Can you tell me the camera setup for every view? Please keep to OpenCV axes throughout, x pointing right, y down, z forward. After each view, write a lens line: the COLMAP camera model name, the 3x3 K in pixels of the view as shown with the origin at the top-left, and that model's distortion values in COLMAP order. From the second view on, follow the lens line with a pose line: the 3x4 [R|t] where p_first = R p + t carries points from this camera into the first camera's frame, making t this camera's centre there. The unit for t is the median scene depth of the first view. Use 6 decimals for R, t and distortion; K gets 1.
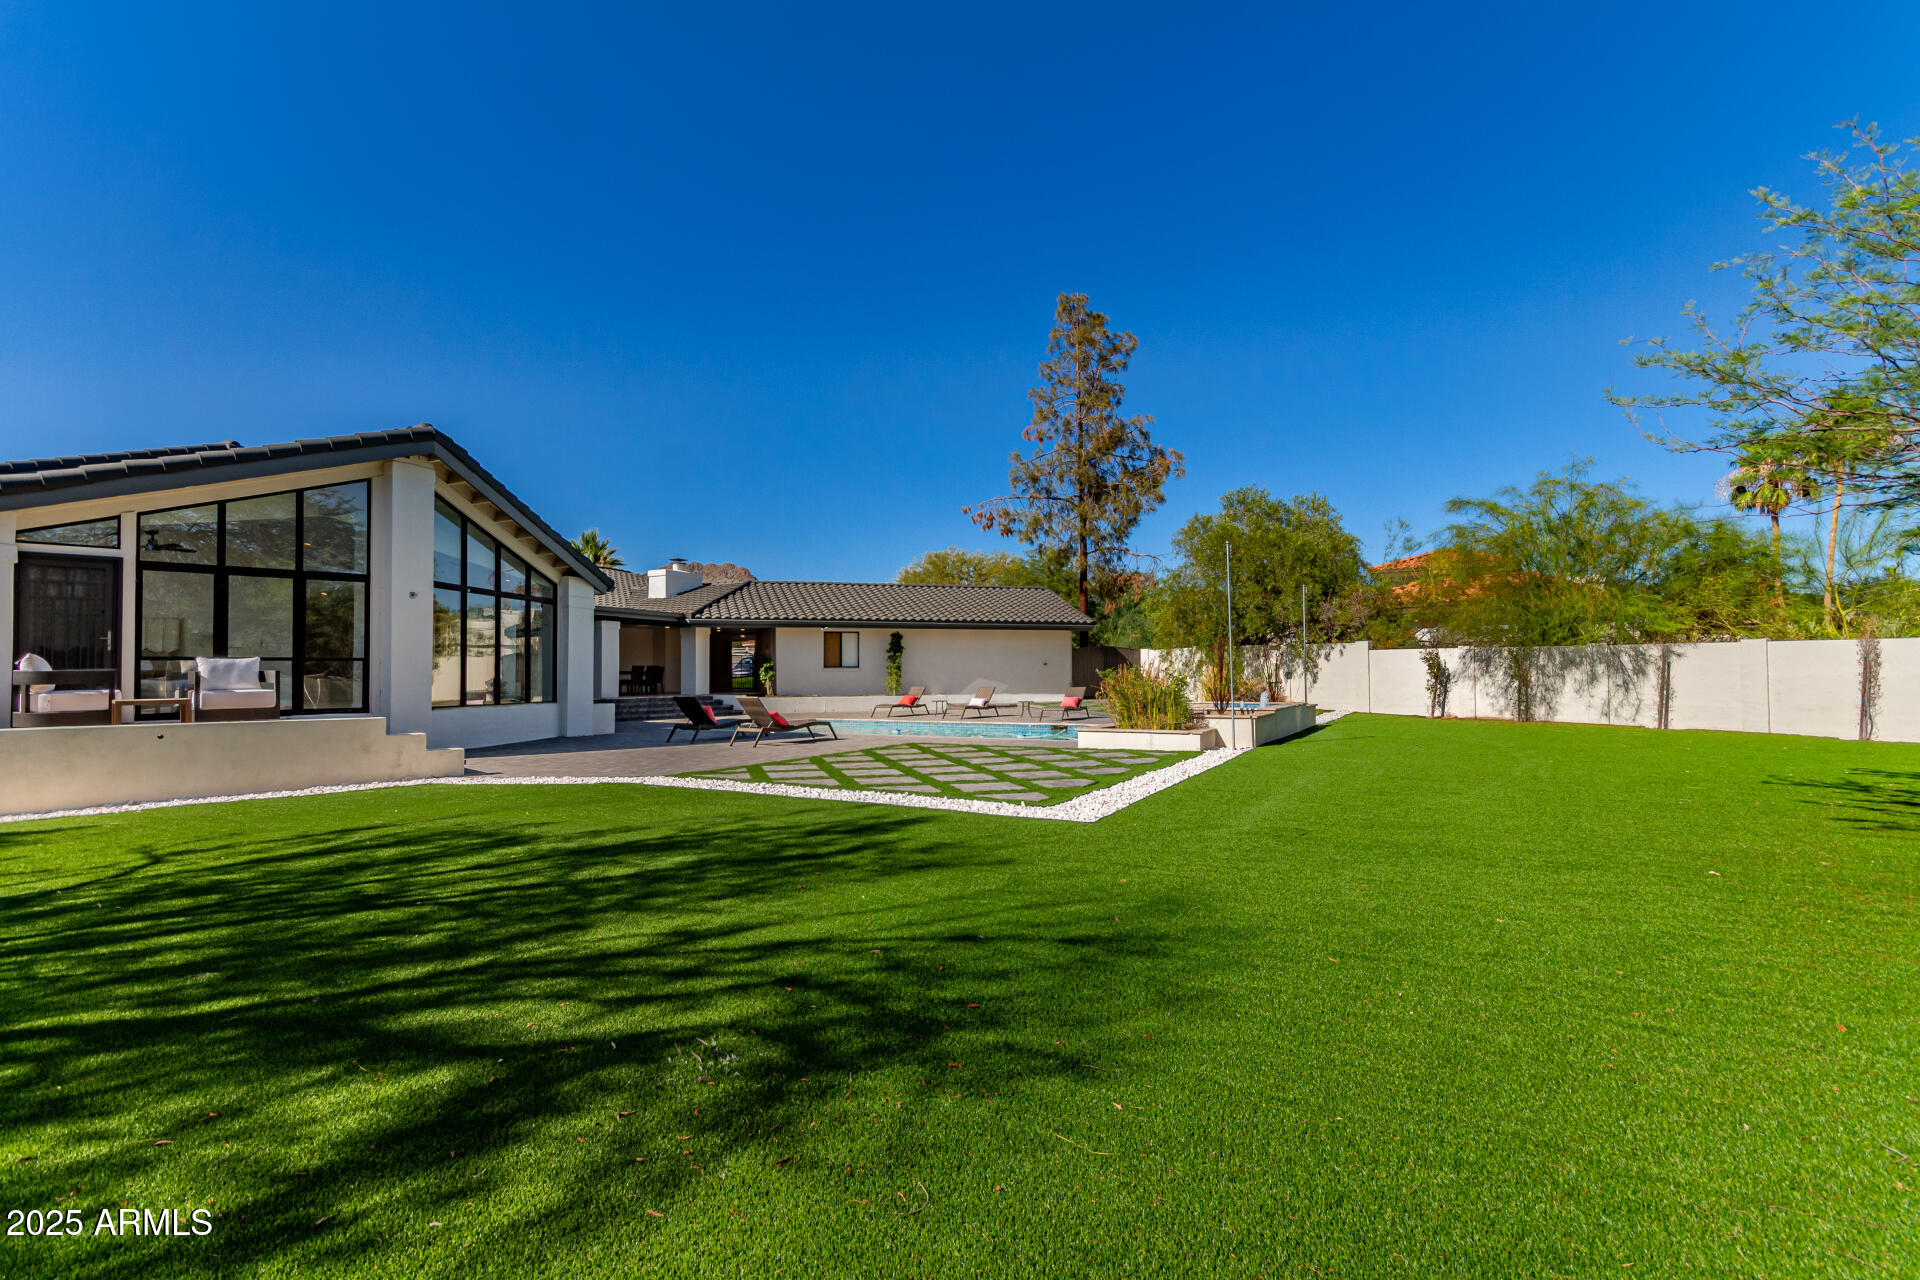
lens RADIAL K [[910.2, 0, 973.9], [0, 910.2, 671.9], [0, 0, 1]] dist [0.010405, -0.002125]
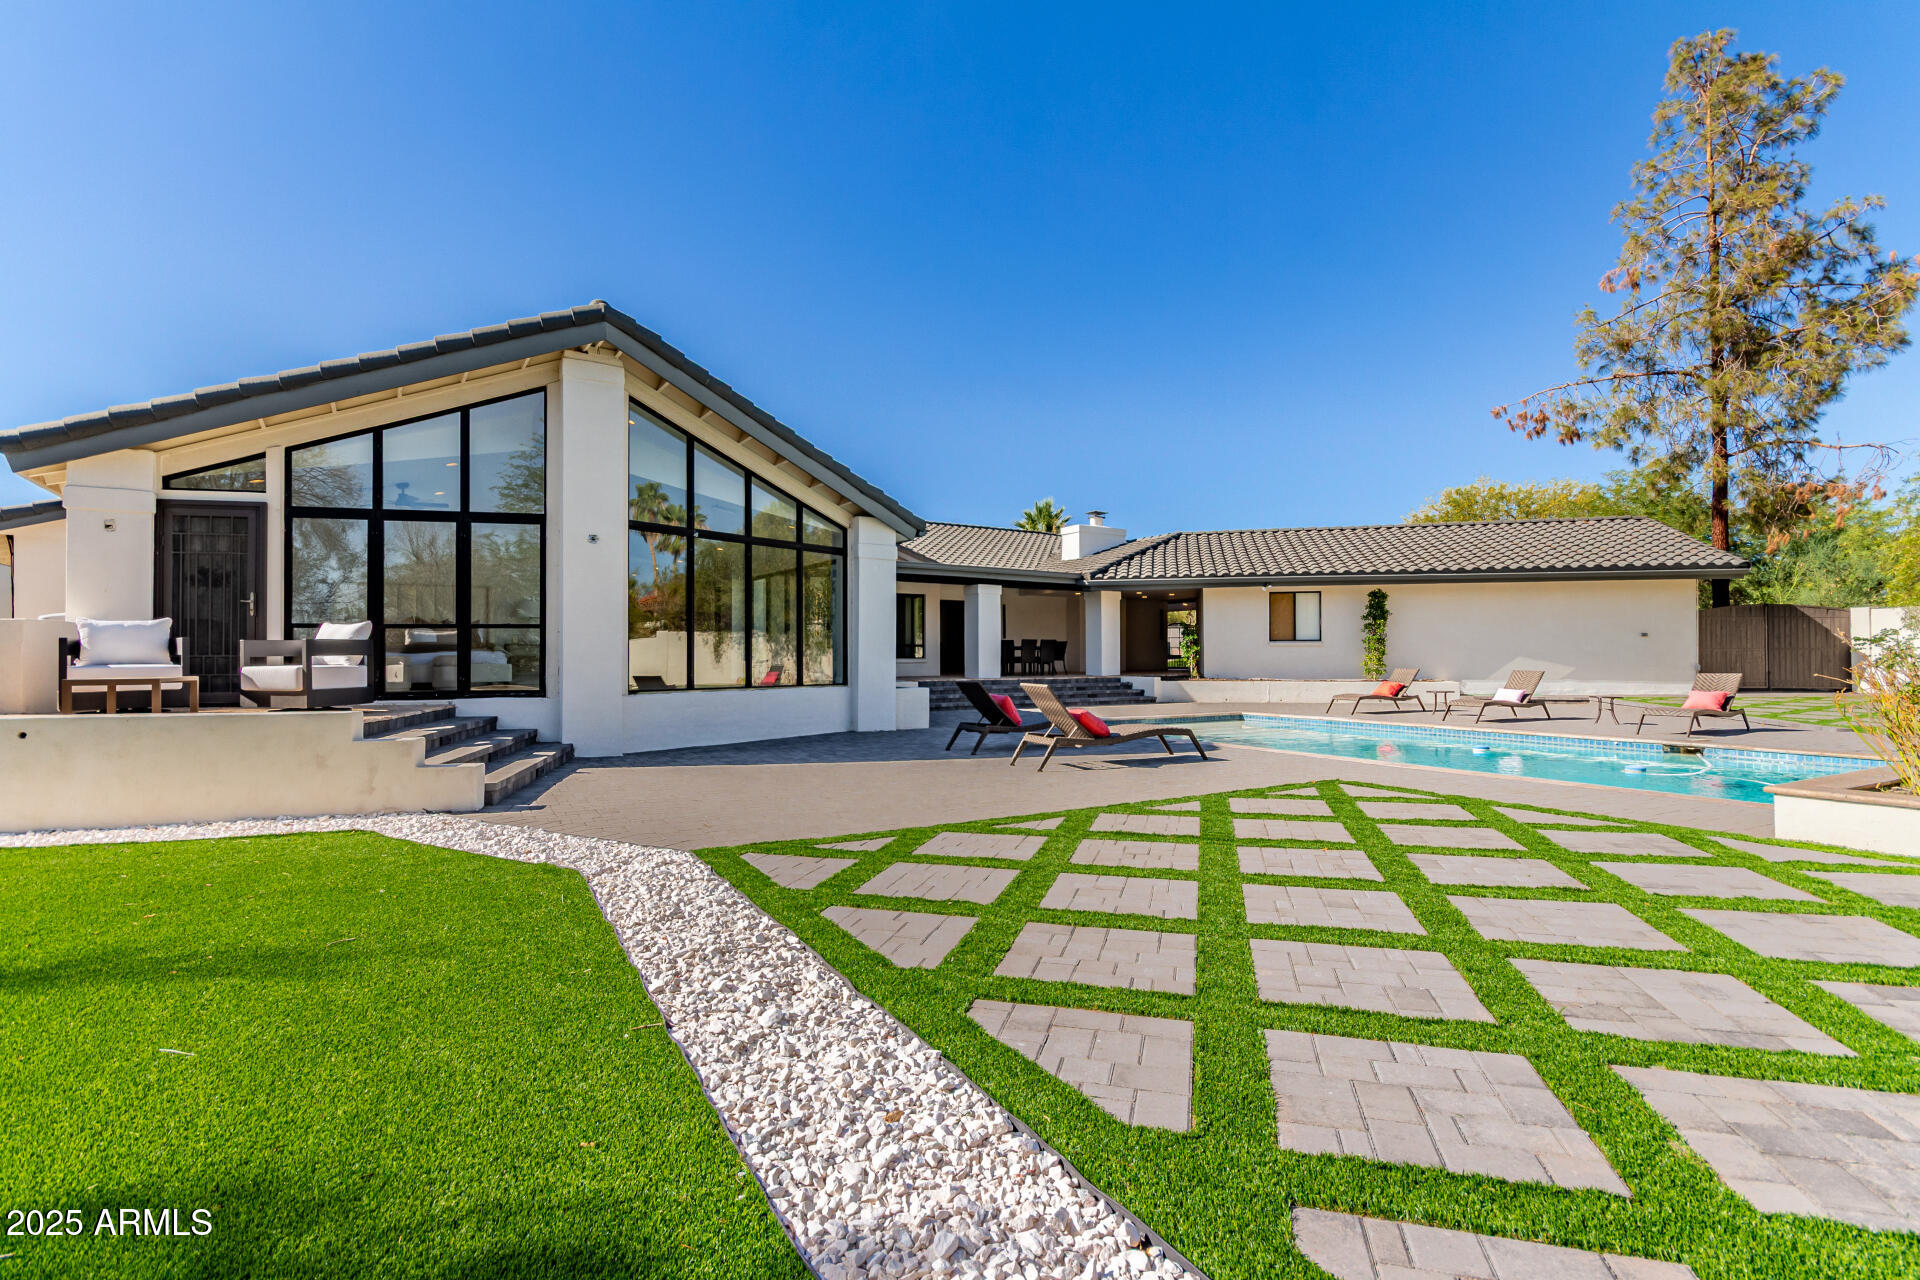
lens RADIAL K [[910.2, 0, 967.4], [0, 910.2, 647.8], [0, 0, 1]] dist [0.010405, -0.002125]
pose [[0.851319, -0.000464, -0.524648, 0.013442], [-0.000831, 0.999997, -0.002233, 0.002471], [0.524647, 0.002337, 0.851317, 0.242595]]
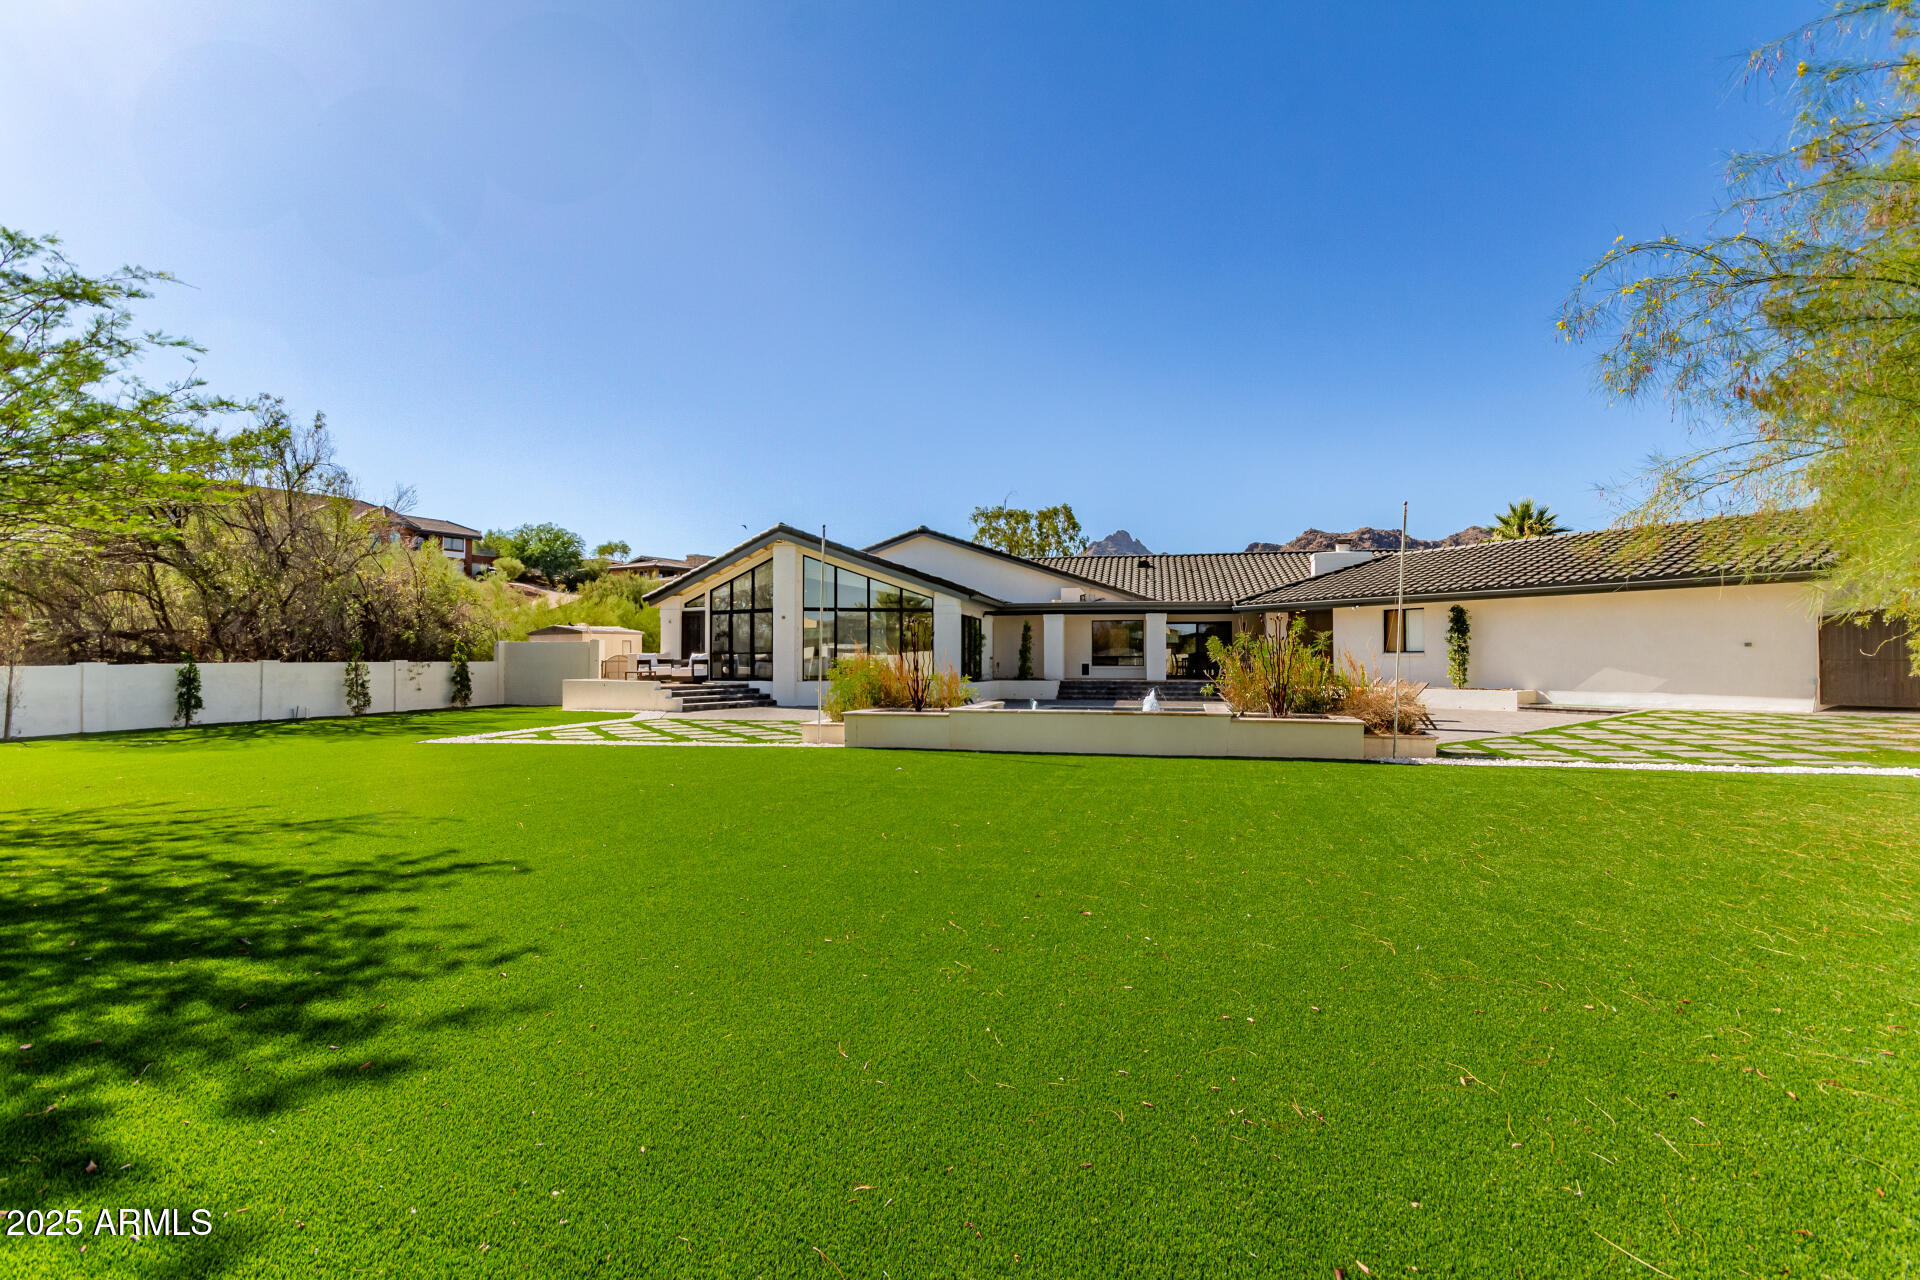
lens RADIAL K [[910.2, 0, 955.6], [0, 910.2, 645.4], [0, 0, 1]] dist [0.010405, -0.002125]
pose [[0.227008, -0.011578, -0.973824, 0.561569], [0.002988, 0.999933, -0.011191, -0.003004], [0.973888, -0.000370, 0.227027, 0.420203]]
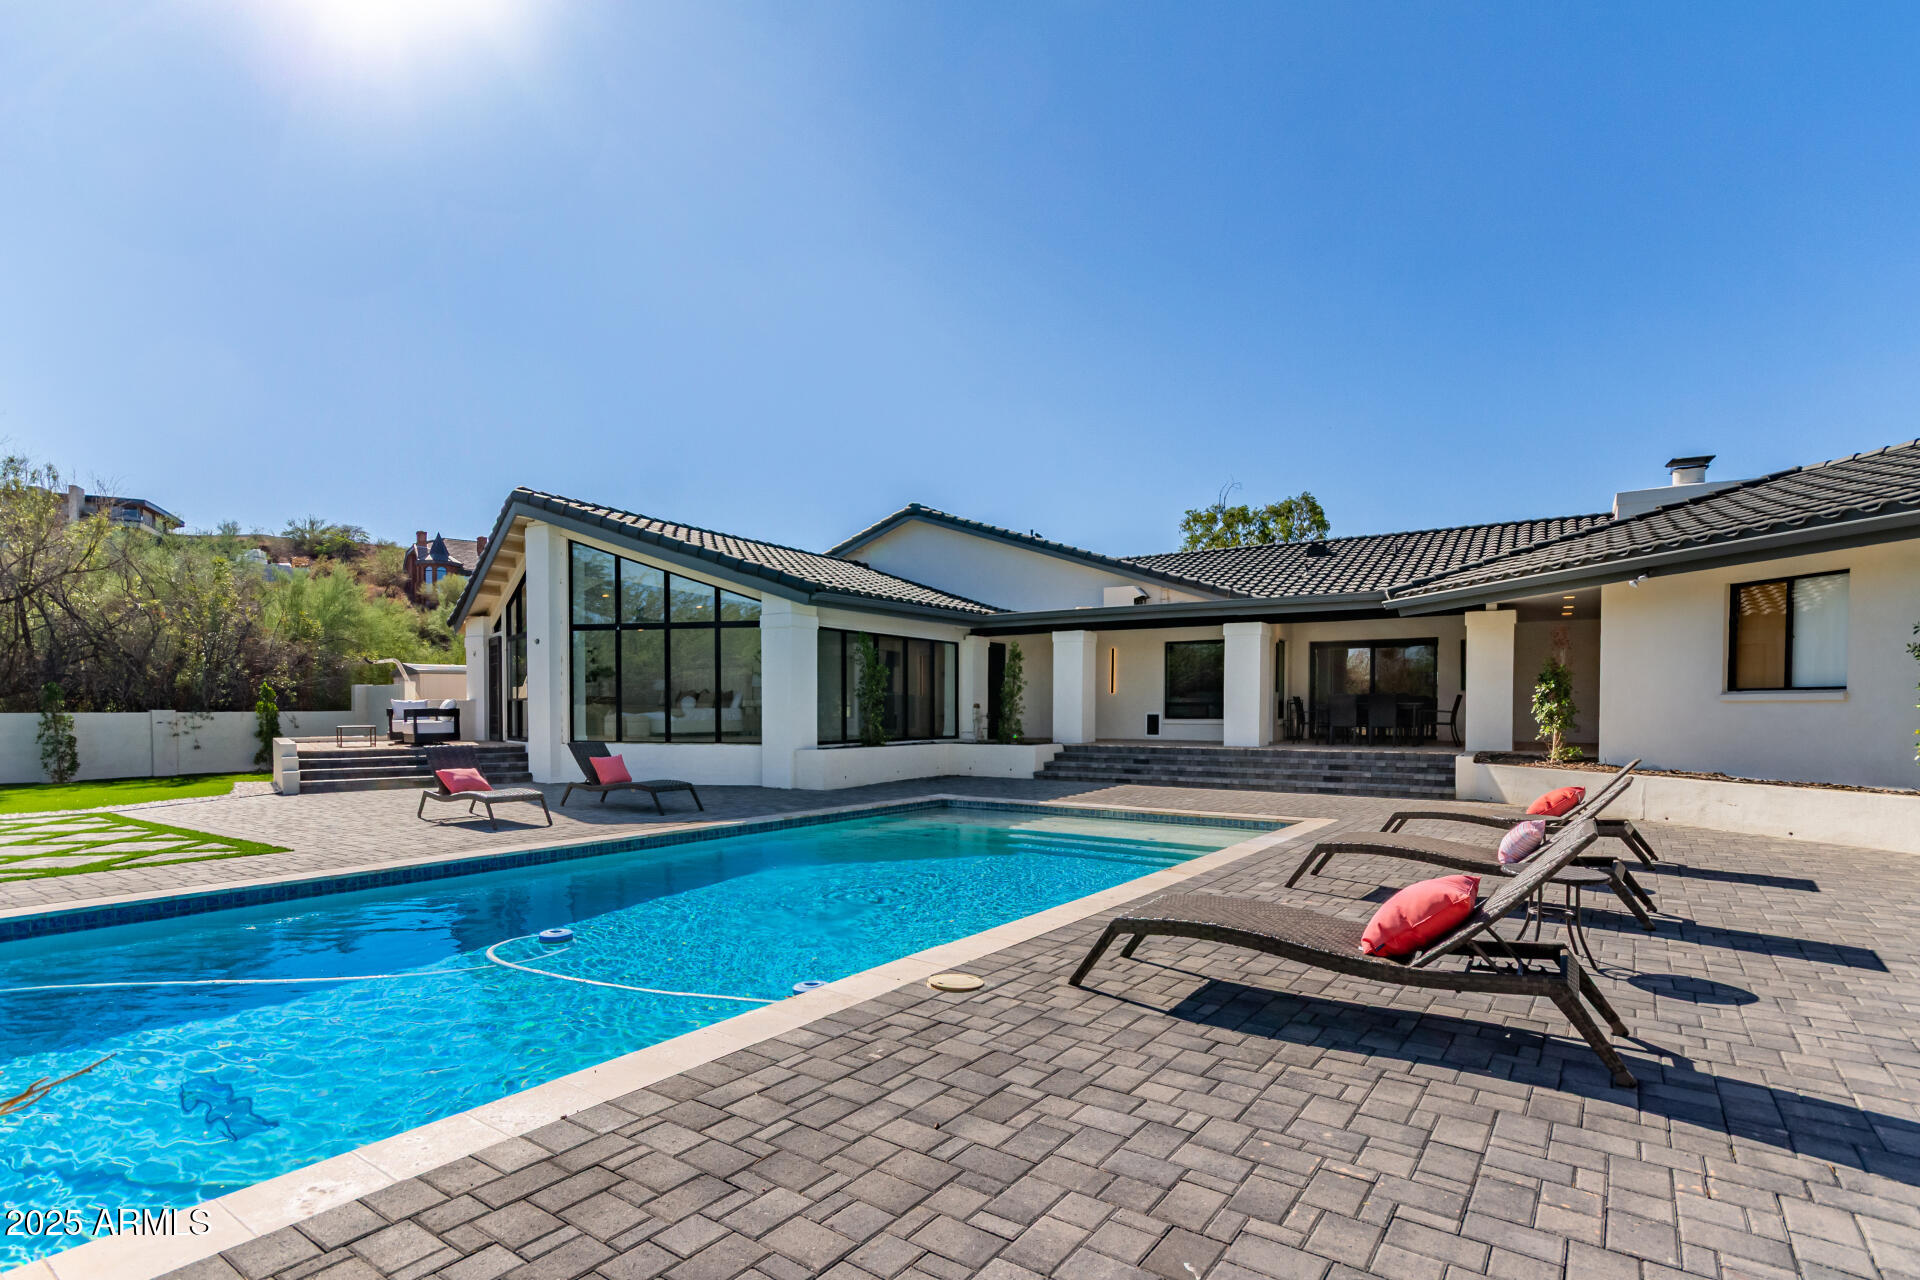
lens RADIAL K [[910.2, 0, 959.5], [0, 910.2, 708.7], [0, 0, 1]] dist [0.010405, -0.002125]
pose [[-0.136503, 0.007440, -0.990612, 0.198876], [0.005592, 0.999962, 0.006740, -0.002279], [0.990624, -0.004619, -0.136539, 0.765207]]
